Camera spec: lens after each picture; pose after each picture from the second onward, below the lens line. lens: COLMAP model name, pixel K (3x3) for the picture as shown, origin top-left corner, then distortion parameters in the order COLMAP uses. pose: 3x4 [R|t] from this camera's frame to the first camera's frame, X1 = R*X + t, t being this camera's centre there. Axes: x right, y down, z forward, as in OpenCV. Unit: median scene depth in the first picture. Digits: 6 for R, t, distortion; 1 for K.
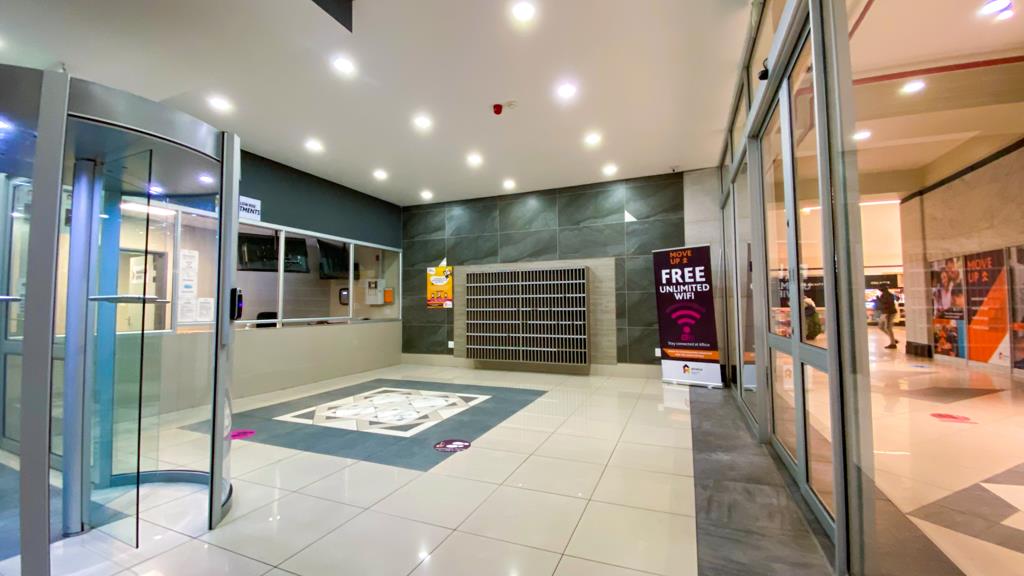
lens RADIAL K [[411.6, 0, 512.6], [0, 411.6, 284.9], [0, 0, 1]] dist [0.031318, -0.025976]
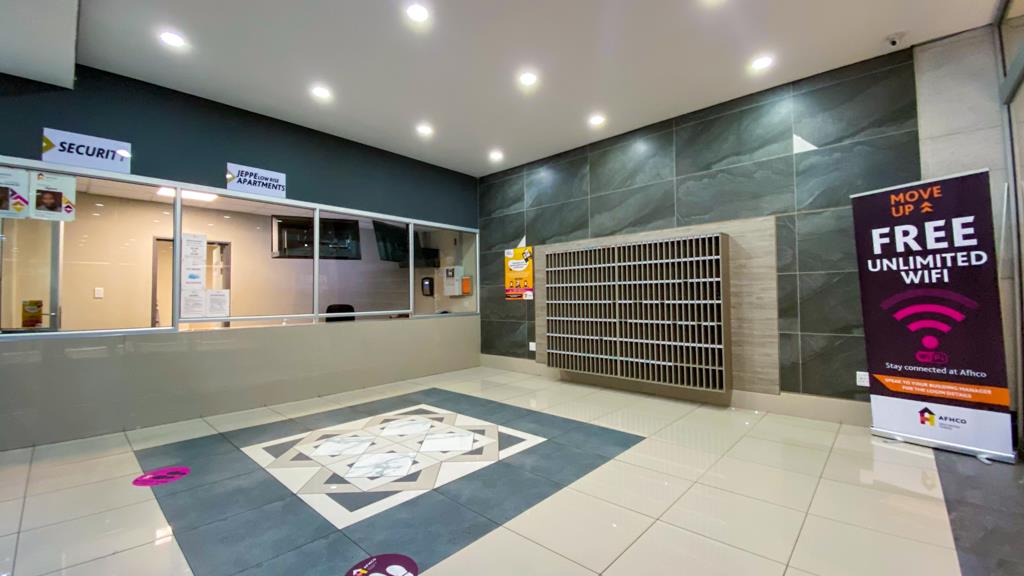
lens RADIAL K [[418.5, 0, 499.4], [0, 418.5, 286.9], [0, 0, 1]] dist [-0.001913, -0.015046]
pose [[0.934235, -0.012809, -0.356428, 0.088832], [0.023056, 0.999434, 0.024515, 0.012966], [0.355912, -0.031121, 0.934001, 0.290547]]
